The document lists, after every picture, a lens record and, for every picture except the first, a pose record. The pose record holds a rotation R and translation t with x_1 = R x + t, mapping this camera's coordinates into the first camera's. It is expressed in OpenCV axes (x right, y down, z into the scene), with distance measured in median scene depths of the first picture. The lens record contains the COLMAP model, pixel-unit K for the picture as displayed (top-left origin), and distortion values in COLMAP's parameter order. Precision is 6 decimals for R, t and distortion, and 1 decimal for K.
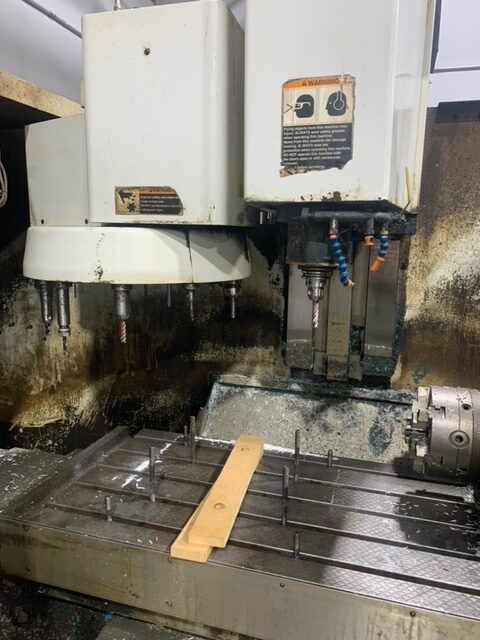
lens RADIAL K [[488.0, 0, 245.0], [0, 488.0, 318.9], [0, 0, 1]] dist [0.010218, -0.007778]
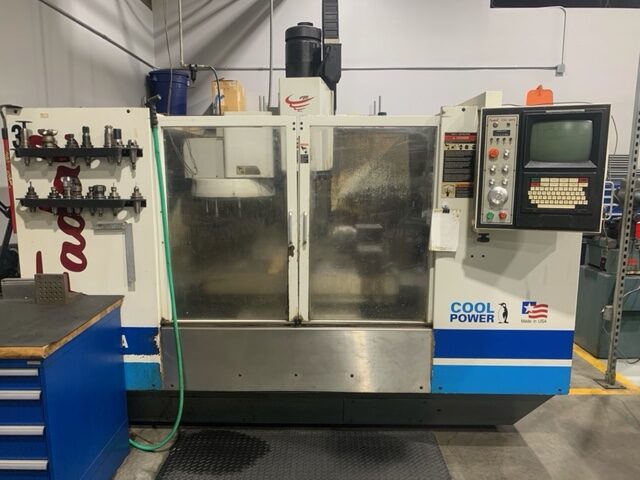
lens RADIAL K [[488.0, 0, 311.6], [0, 488.0, 243.7], [0, 0, 1]] dist [0.010218, -0.007778]
pose [[0.964338, -0.061859, 0.257343, -0.620017], [0.067268, 0.997660, -0.012258, 0.280328], [-0.255983, 0.029131, 0.966242, -2.023337]]
